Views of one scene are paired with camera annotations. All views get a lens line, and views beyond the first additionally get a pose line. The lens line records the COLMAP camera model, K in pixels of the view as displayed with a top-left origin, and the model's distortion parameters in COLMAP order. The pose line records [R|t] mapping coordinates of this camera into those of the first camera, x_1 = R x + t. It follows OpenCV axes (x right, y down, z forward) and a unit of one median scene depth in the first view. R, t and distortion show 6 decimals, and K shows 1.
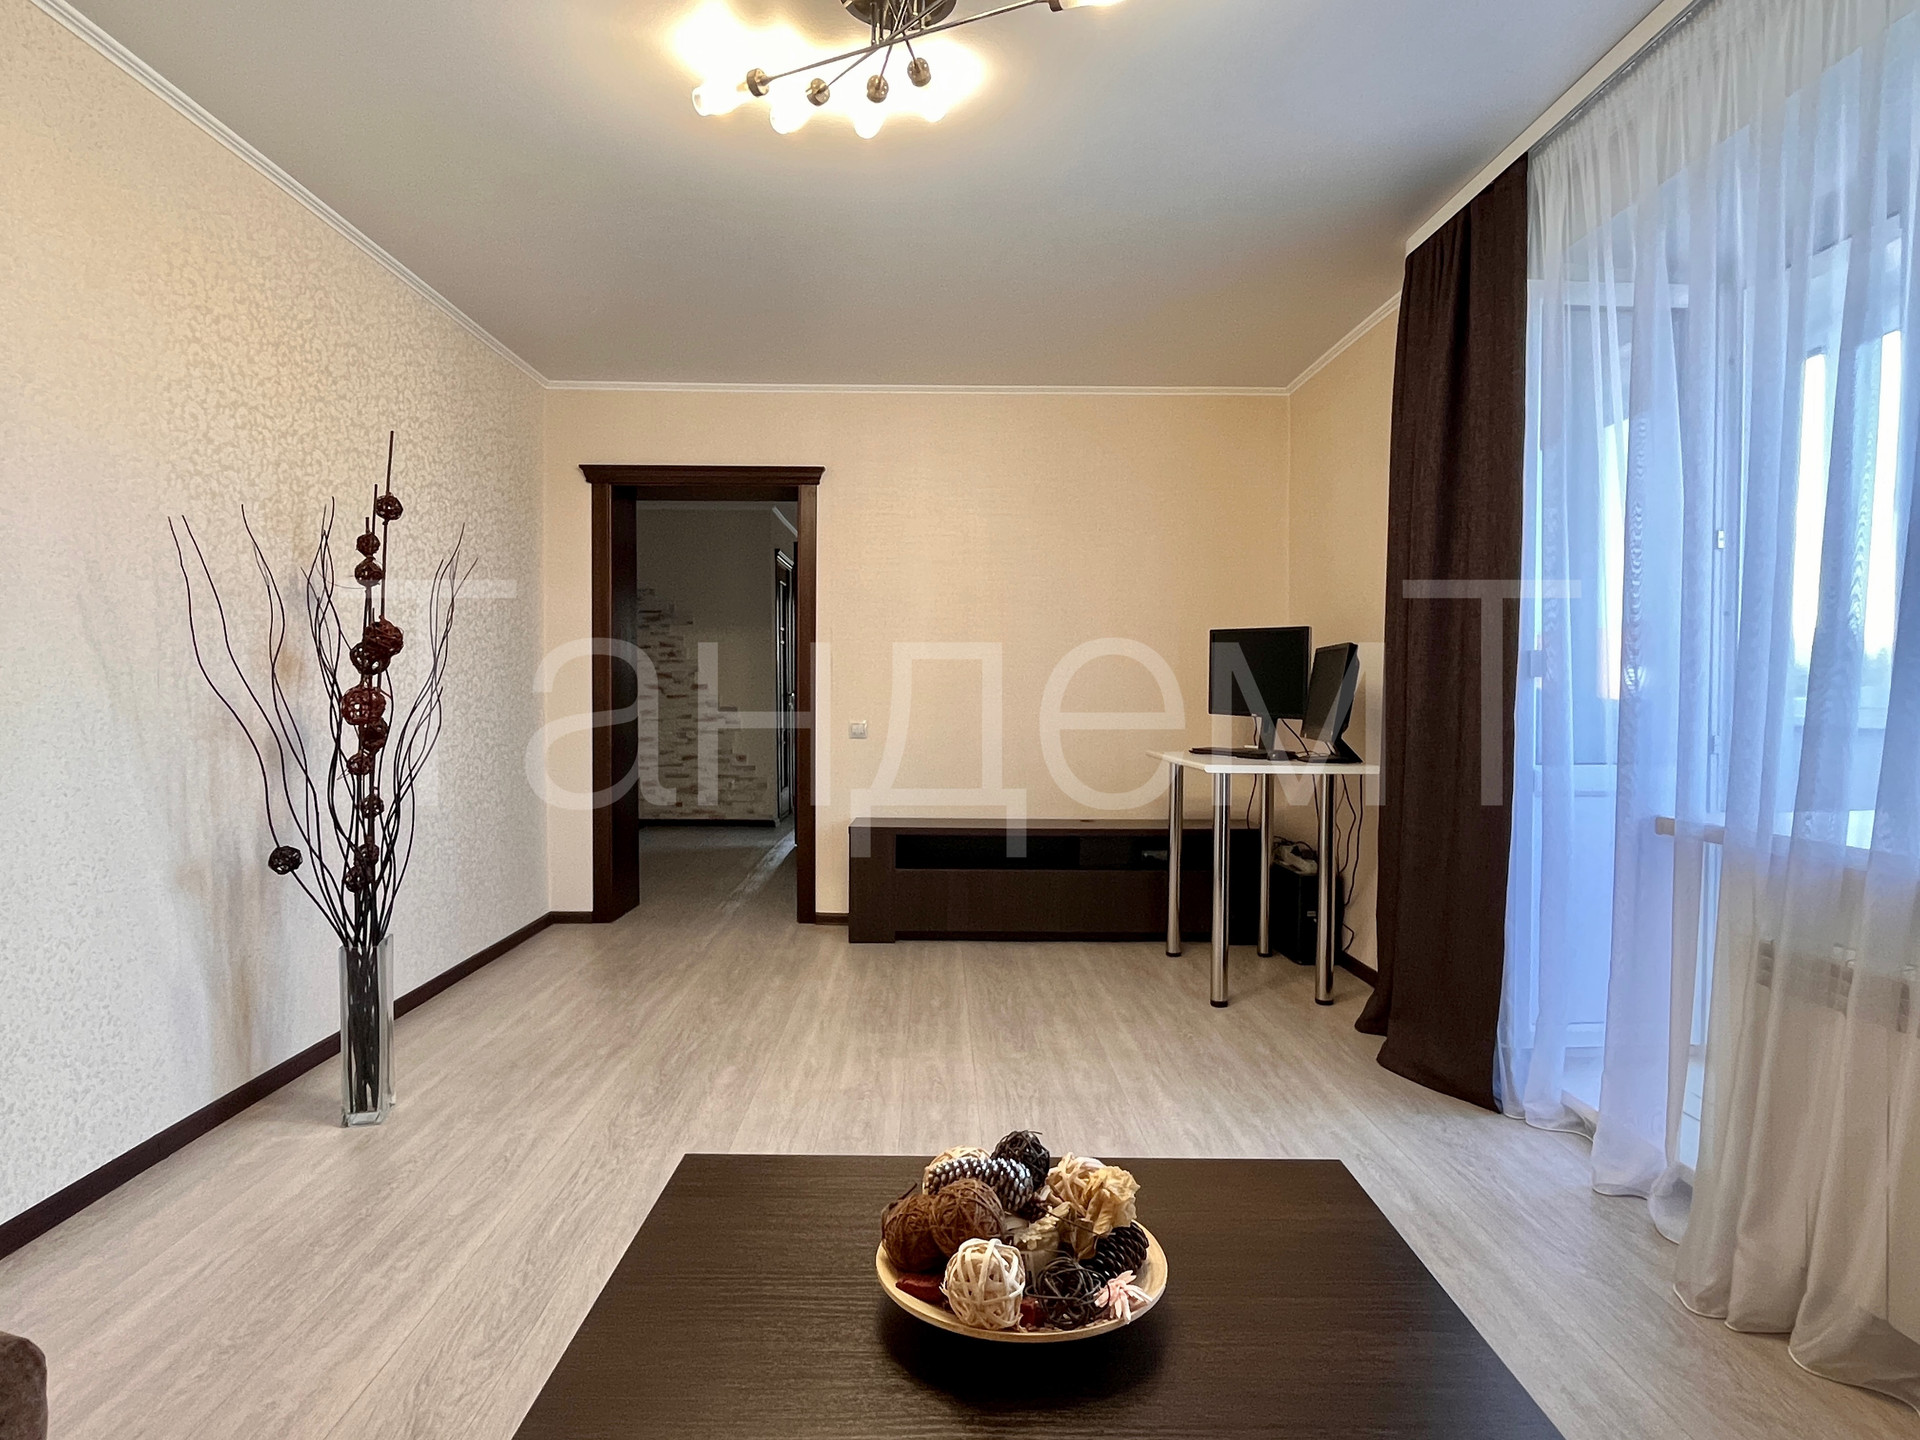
lens RADIAL K [[1108.2, 0, 935.9], [0, 1108.2, 719.2], [0, 0, 1]] dist [0.001228, 0.002411]
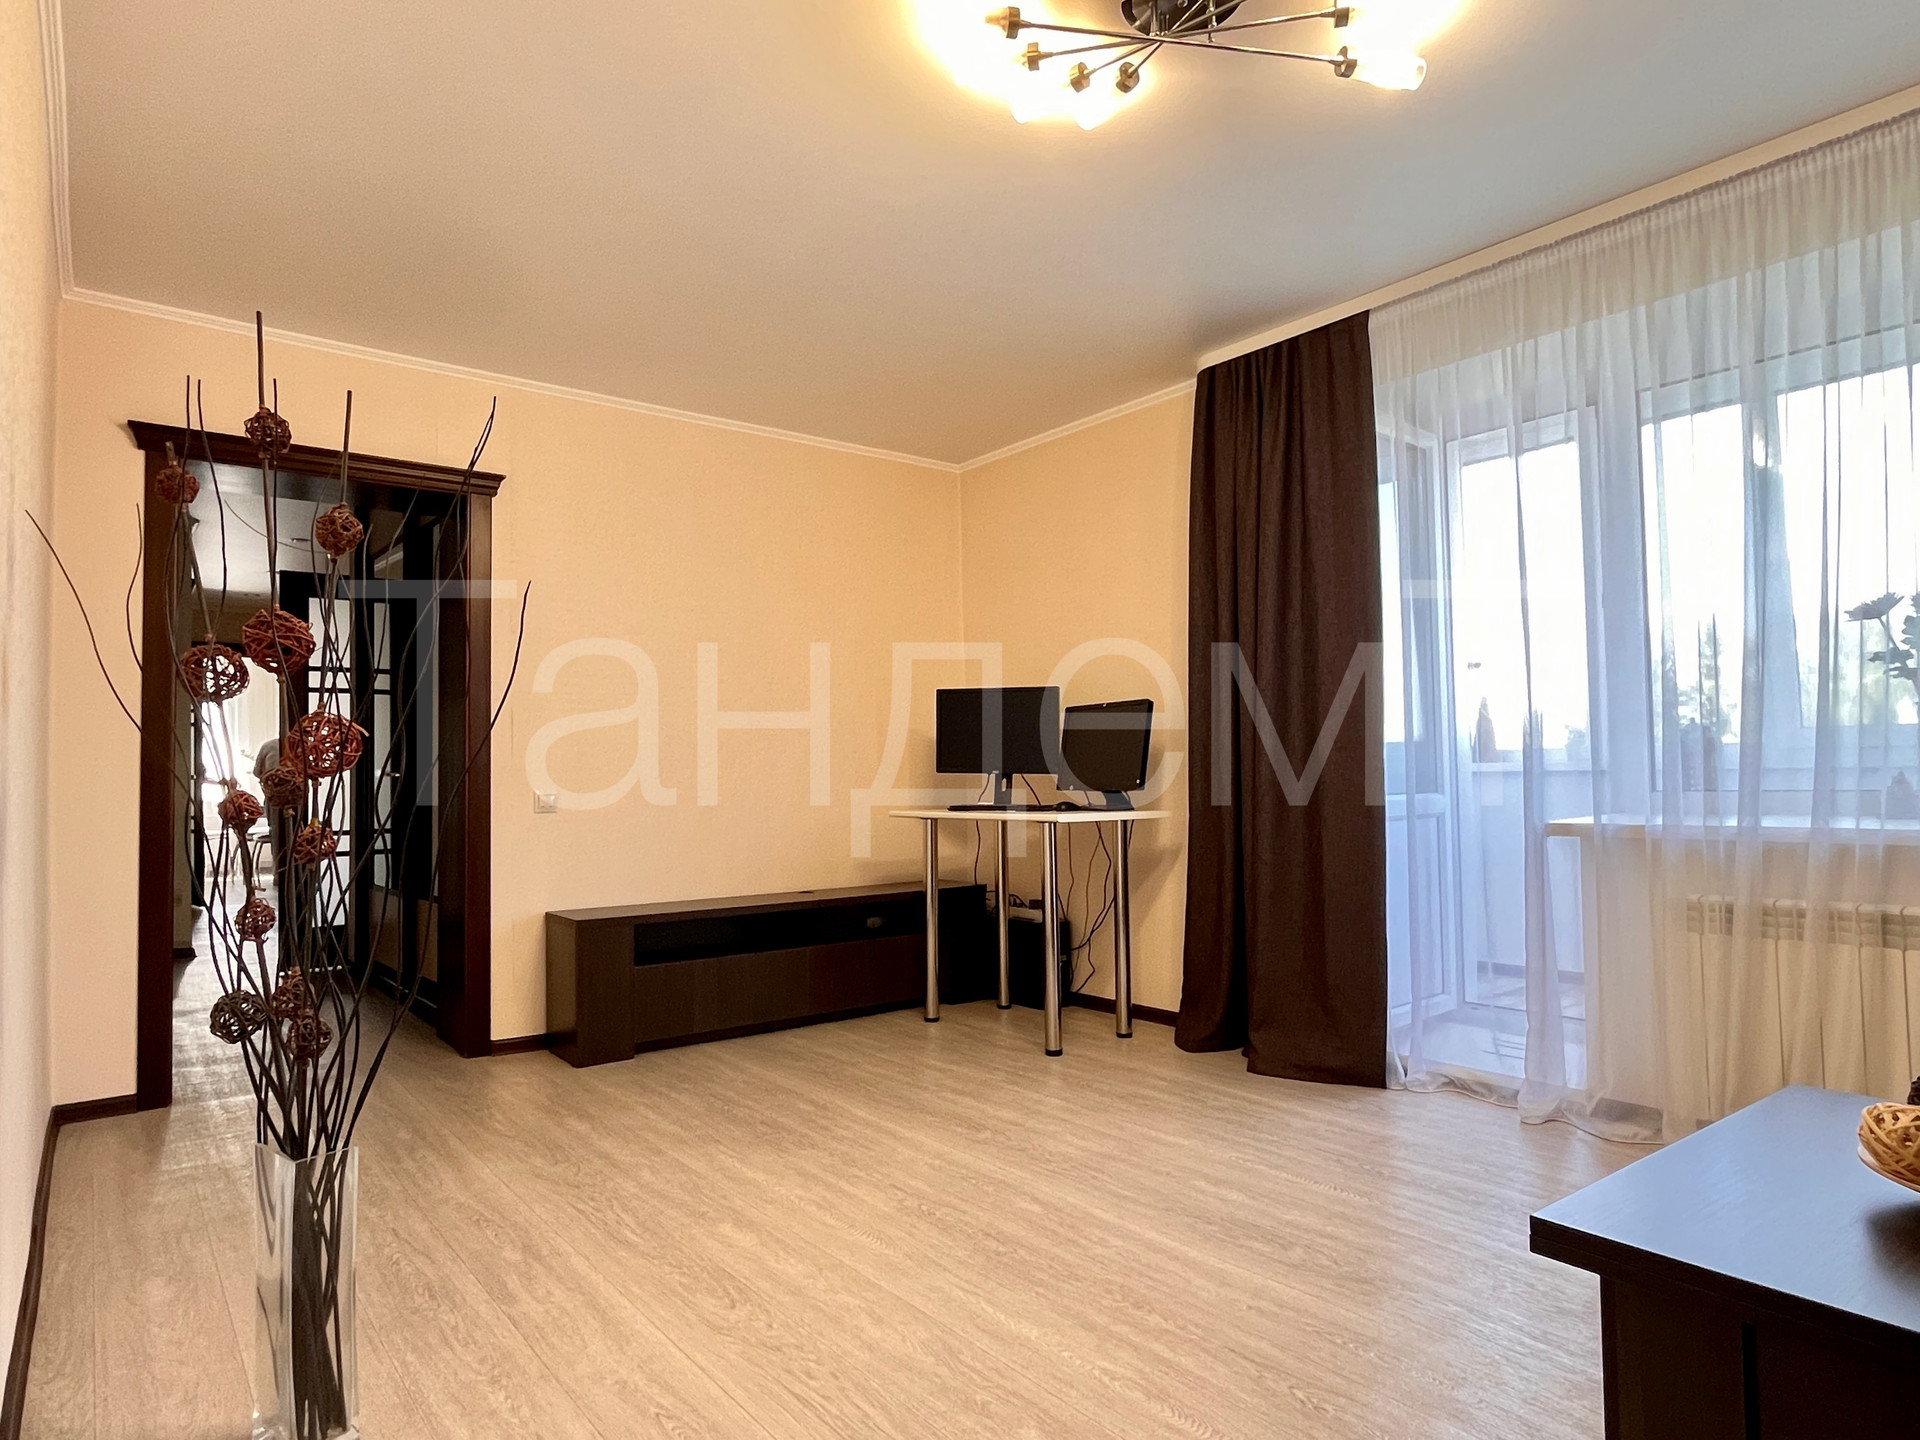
lens RADIAL K [[1134.5, 0, 960.8], [0, 1134.5, 734.2], [0, 0, 1]] dist [-0.006988, -0.000742]
pose [[0.791096, 0.006034, 0.611662, -0.503331], [0.030659, 0.998303, -0.049500, 0.015275], [-0.610923, 0.057912, 0.789569, 0.237625]]
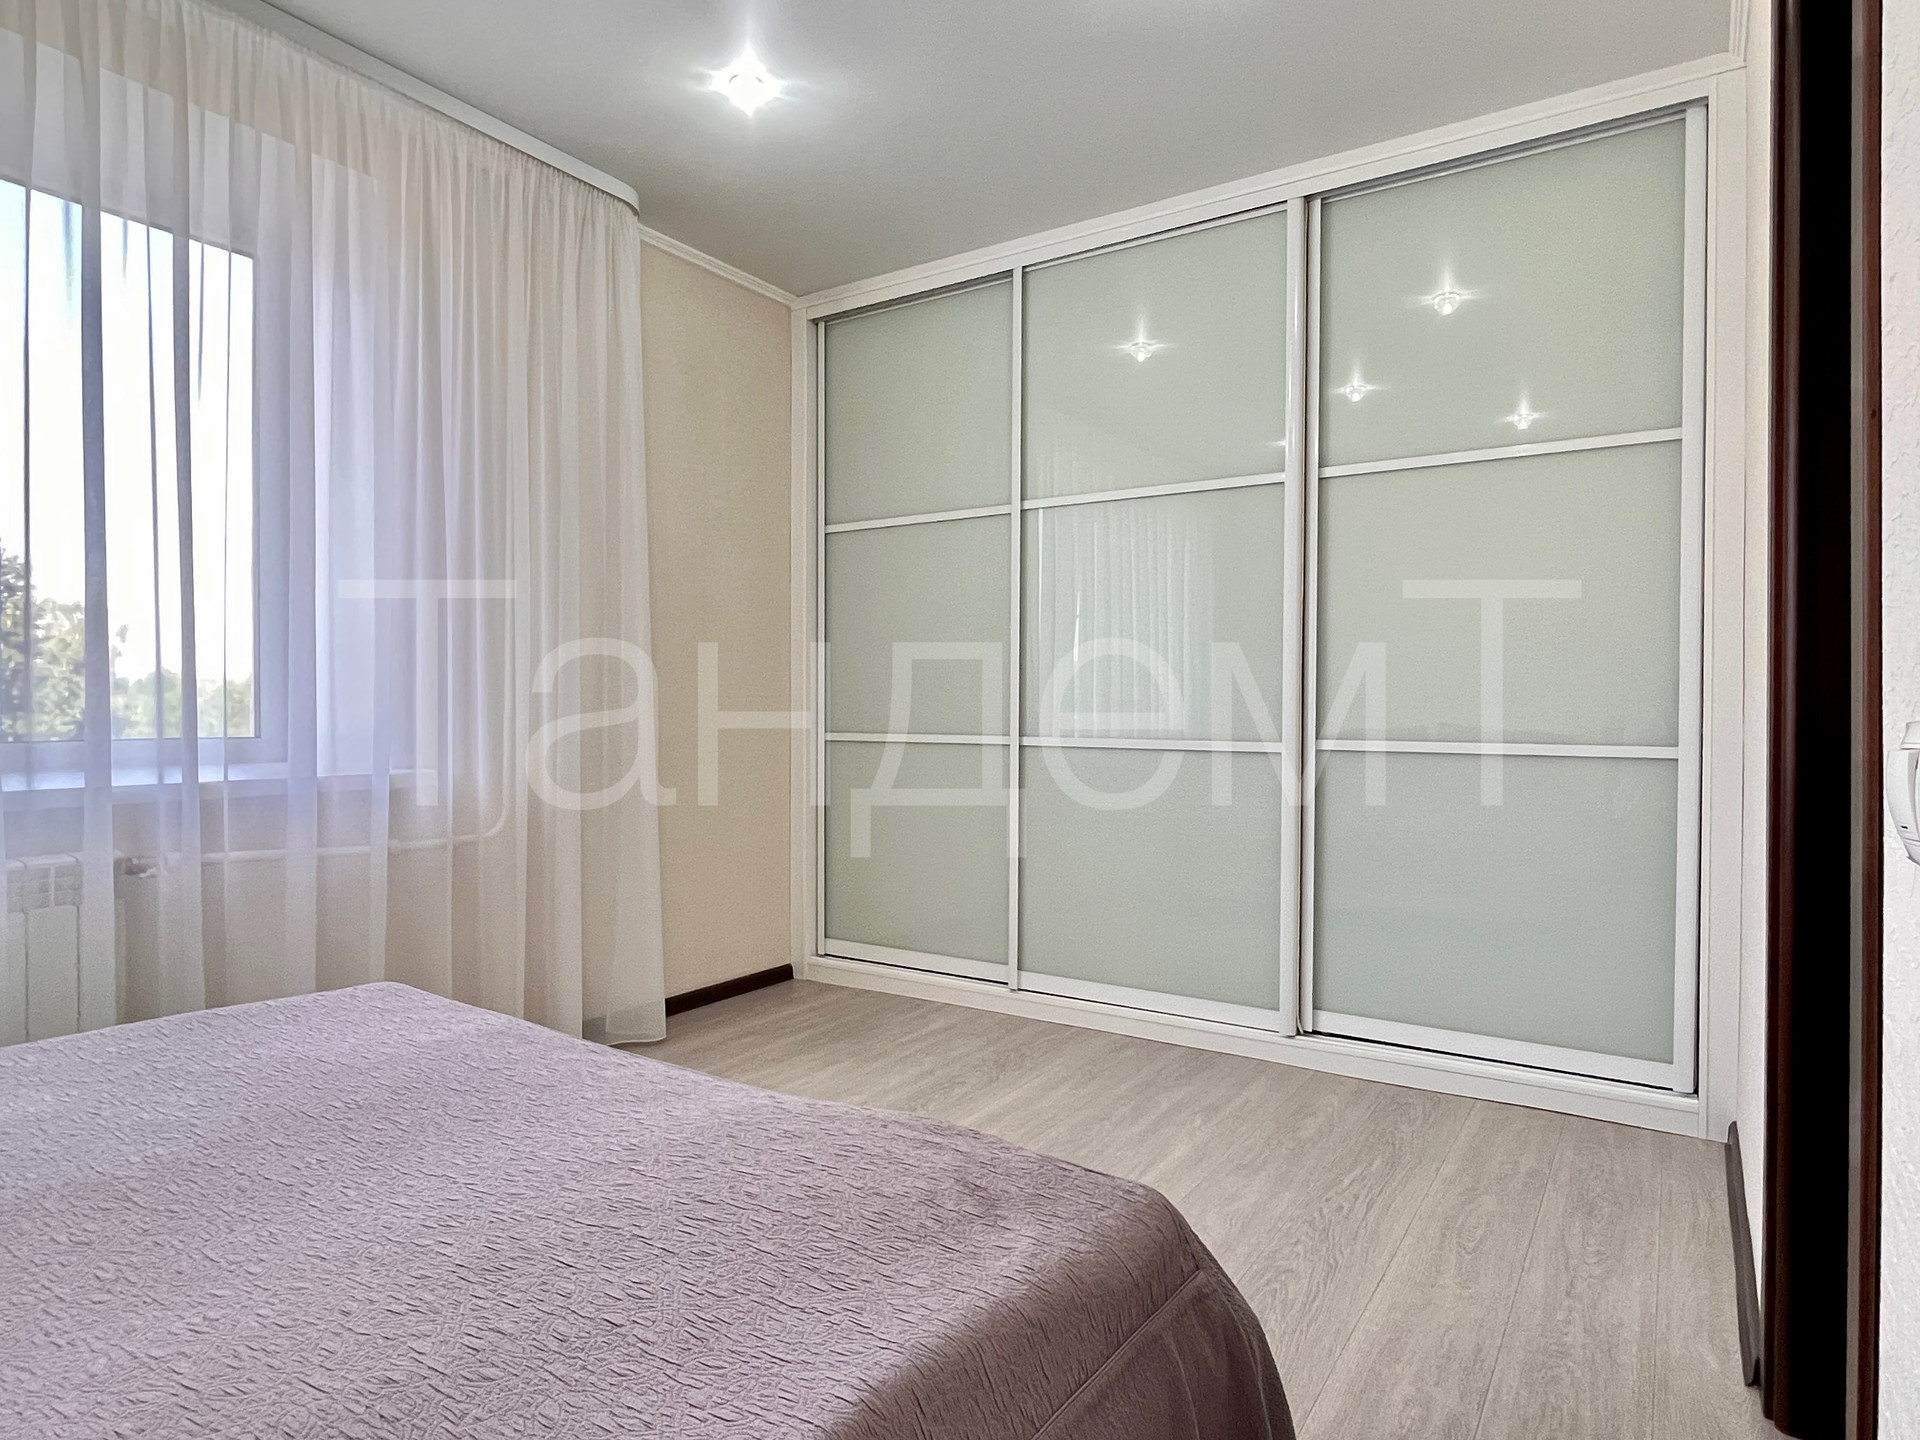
lens RADIAL K [[1114.5, 0, 956.6], [0, 1114.5, 721.3], [0, 0, 1]] dist [0.001423, 0.000272]
pose [[-0.834449, -0.001782, 0.551082, -0.392629], [0.017931, 0.999377, 0.030383, -0.007540], [-0.550793, 0.035235, -0.833898, 1.387663]]
